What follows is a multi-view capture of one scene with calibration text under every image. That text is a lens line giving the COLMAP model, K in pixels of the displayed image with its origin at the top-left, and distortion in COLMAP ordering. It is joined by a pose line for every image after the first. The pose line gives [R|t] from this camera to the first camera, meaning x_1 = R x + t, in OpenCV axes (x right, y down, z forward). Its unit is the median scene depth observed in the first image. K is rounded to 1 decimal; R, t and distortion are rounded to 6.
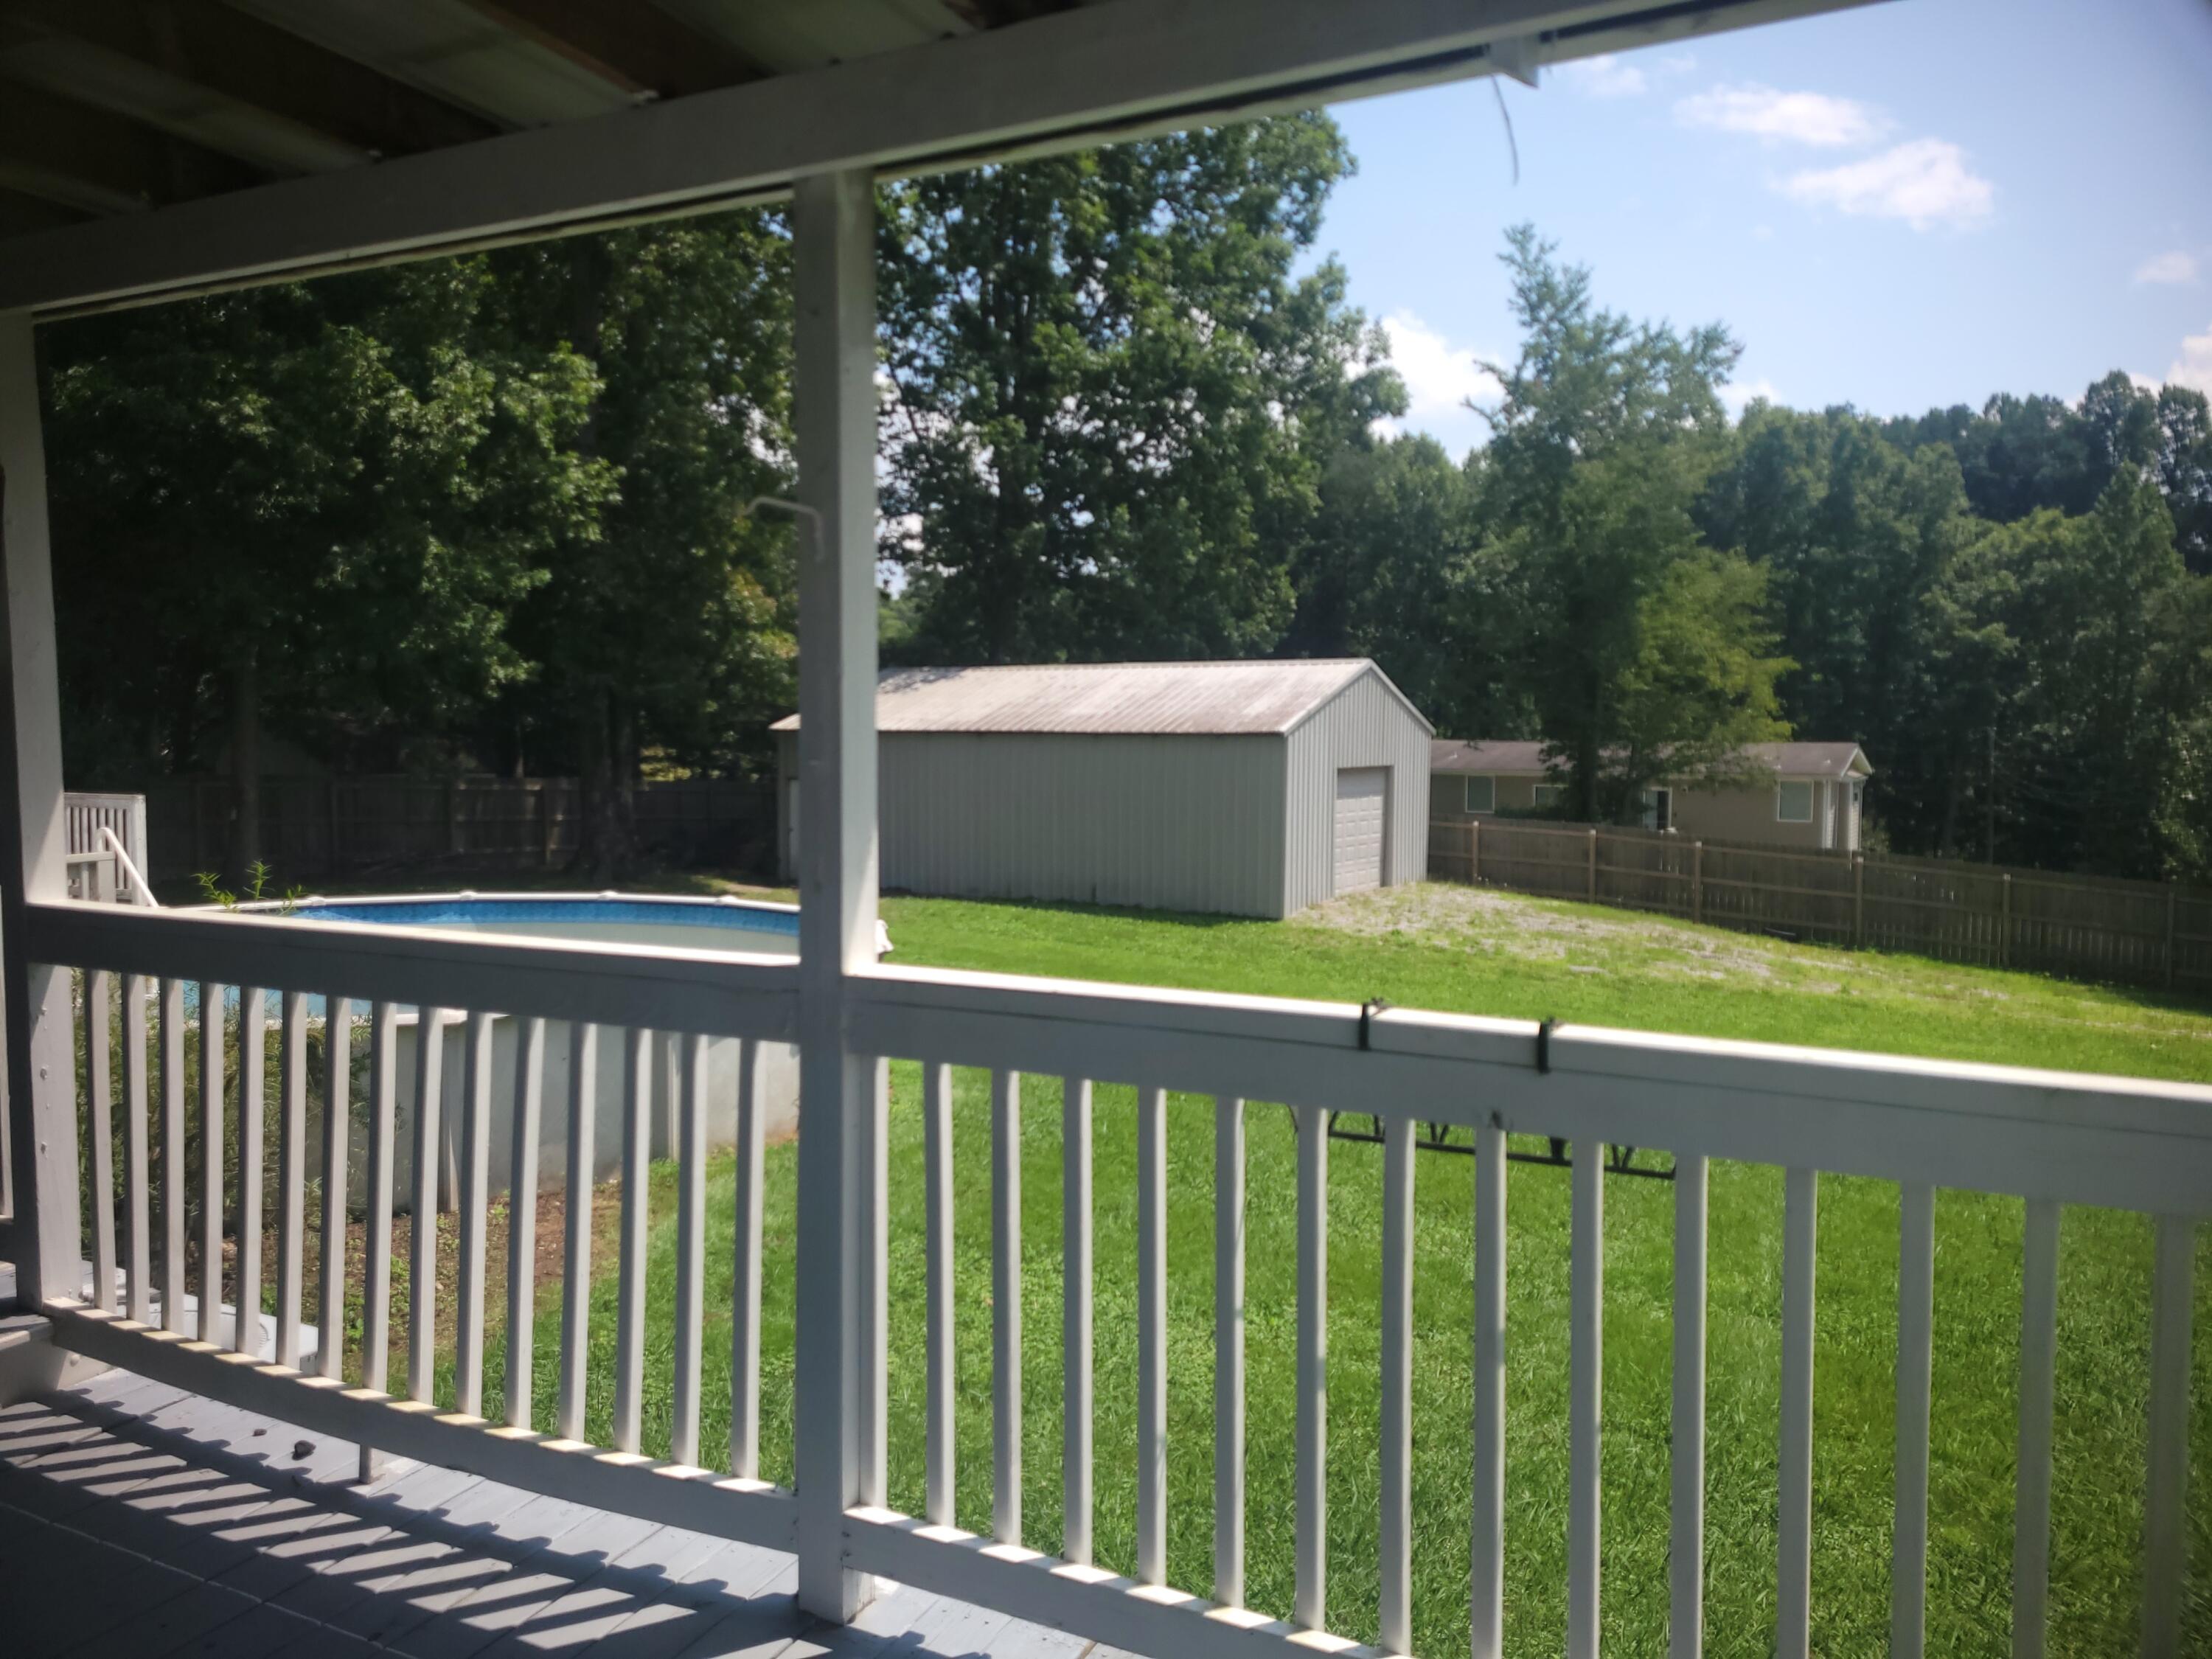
lens RADIAL K [[1640.9, 0, 1086.3], [0, 1640.9, 817.3], [0, 0, 1]] dist [0.067539, -0.048969]
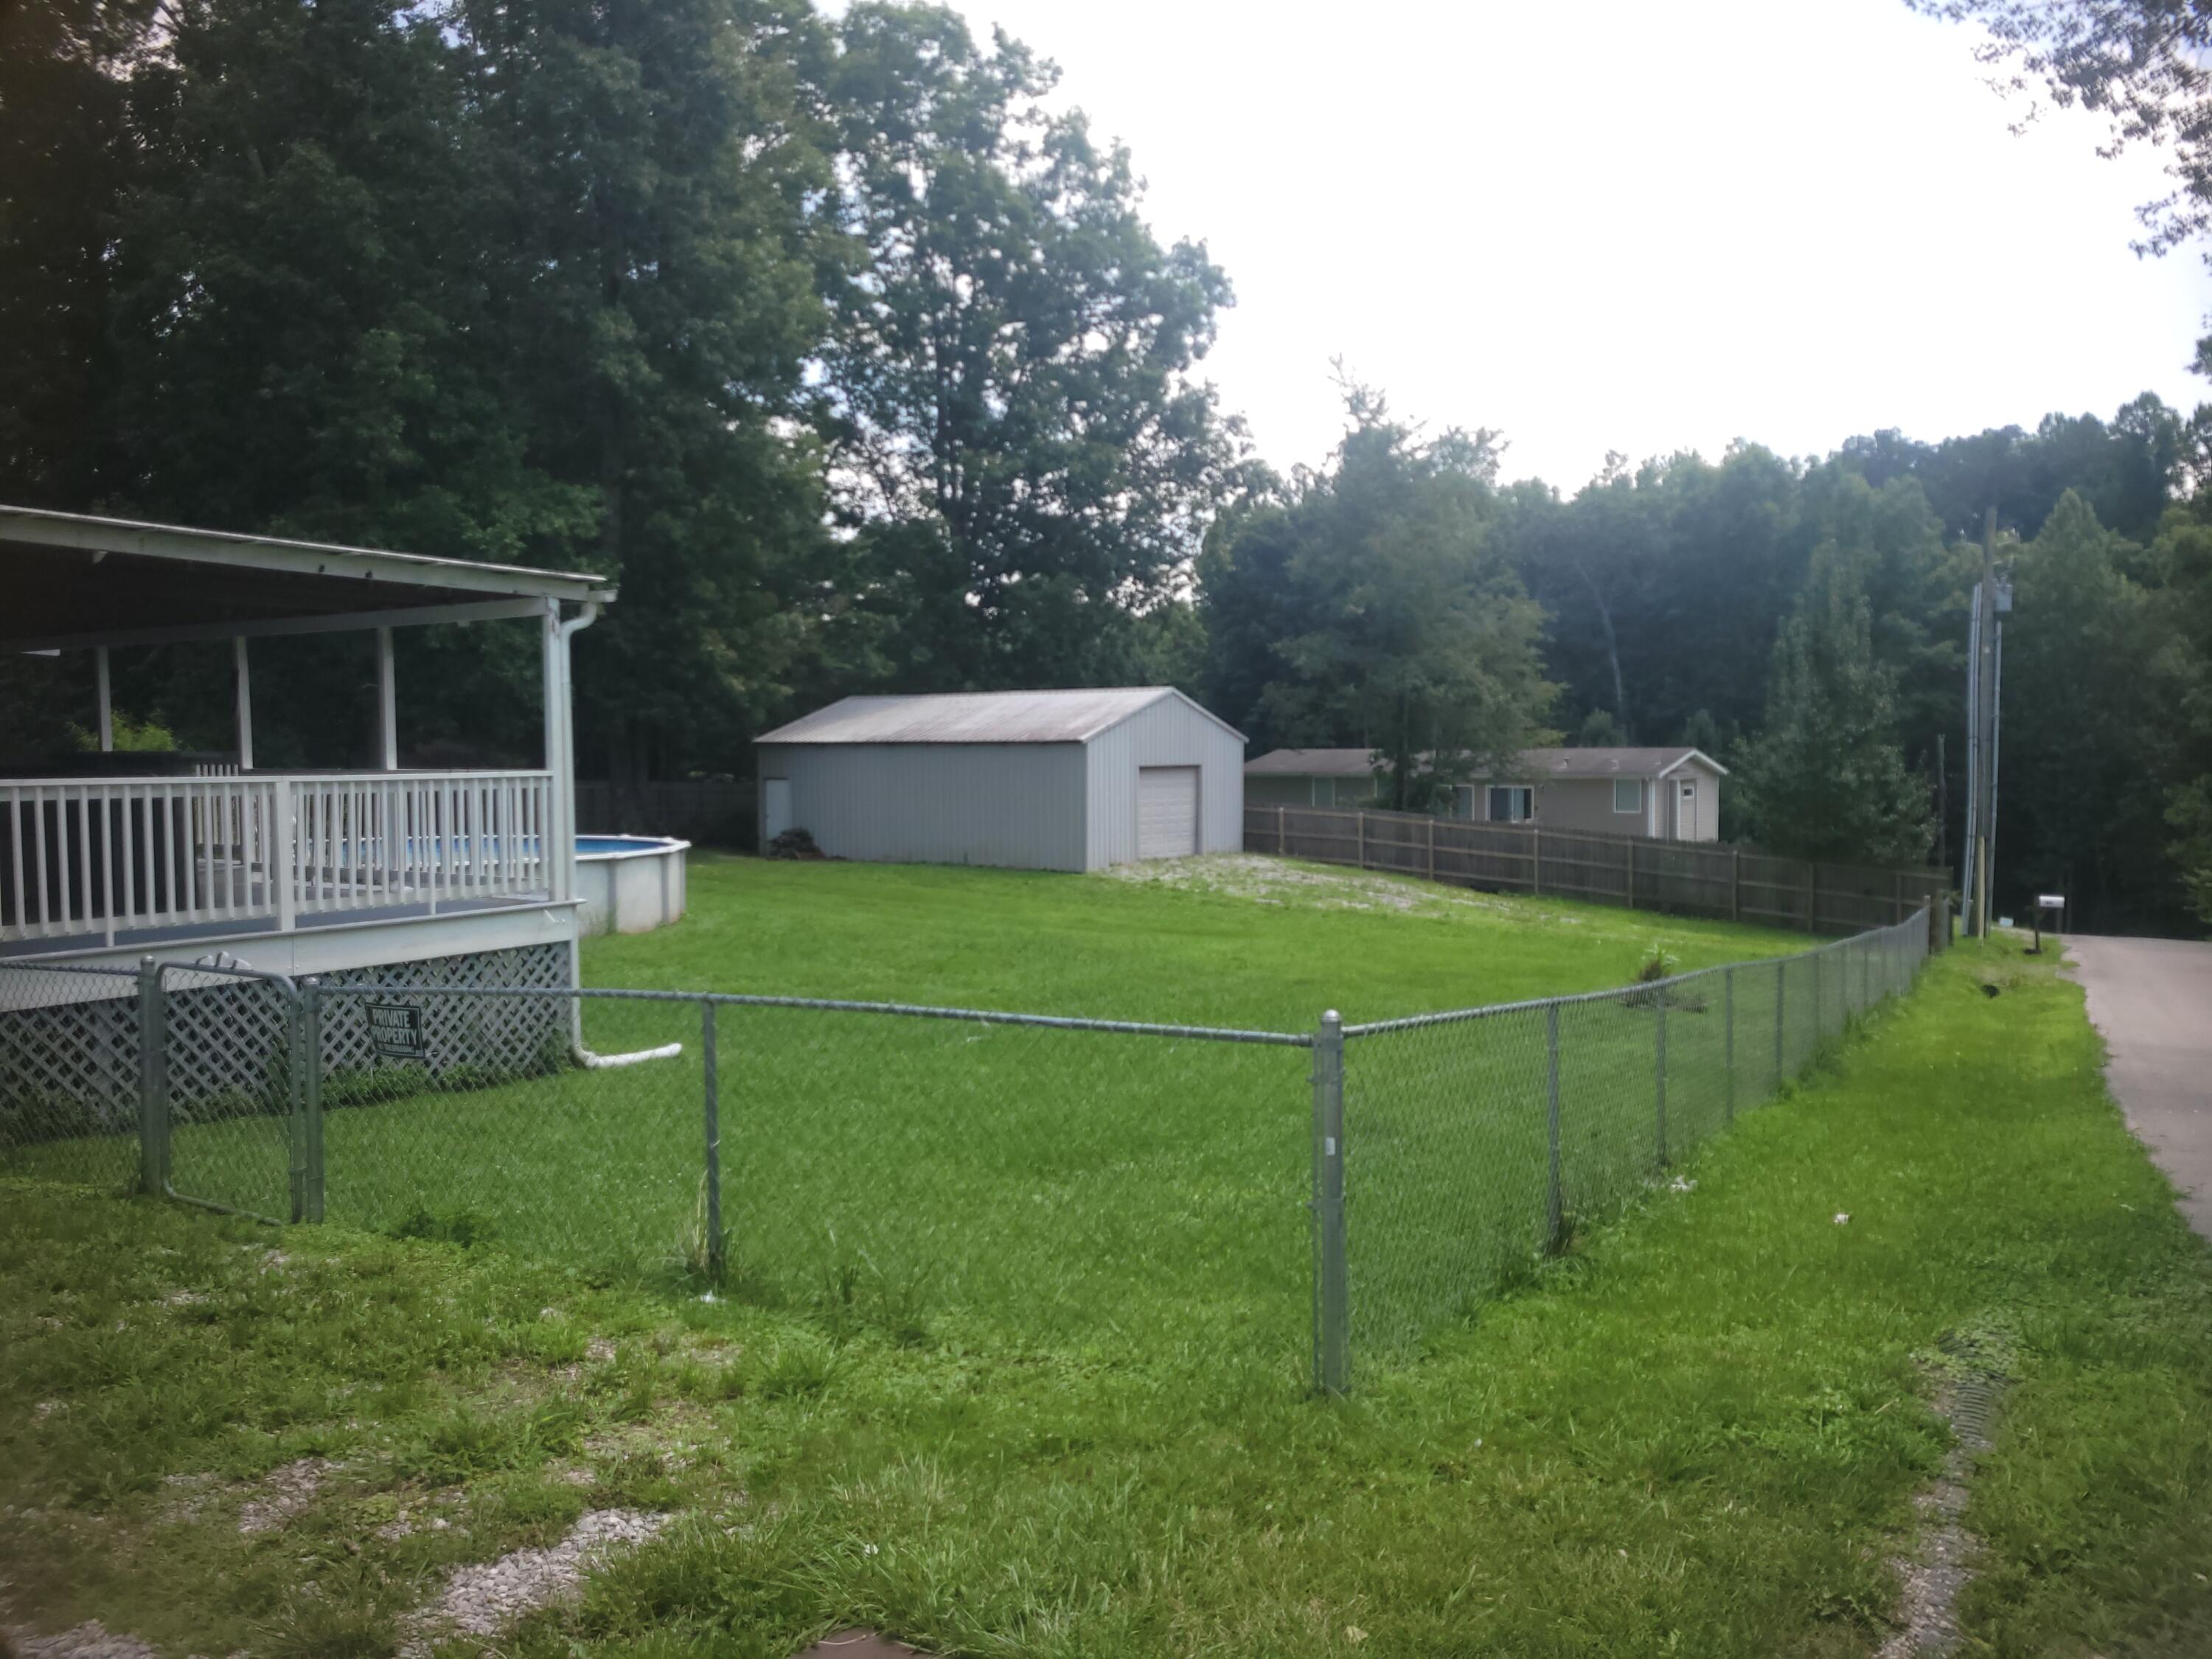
lens RADIAL K [[1640.9, 0, 1114.1], [0, 1640.9, 837.4], [0, 0, 1]] dist [0.067539, -0.048969]
pose [[0.997100, -0.005527, -0.075900, 0.203478], [0.005500, 0.999985, -0.000566, 0.026493], [0.075902, 0.000147, 0.997115, -0.329191]]
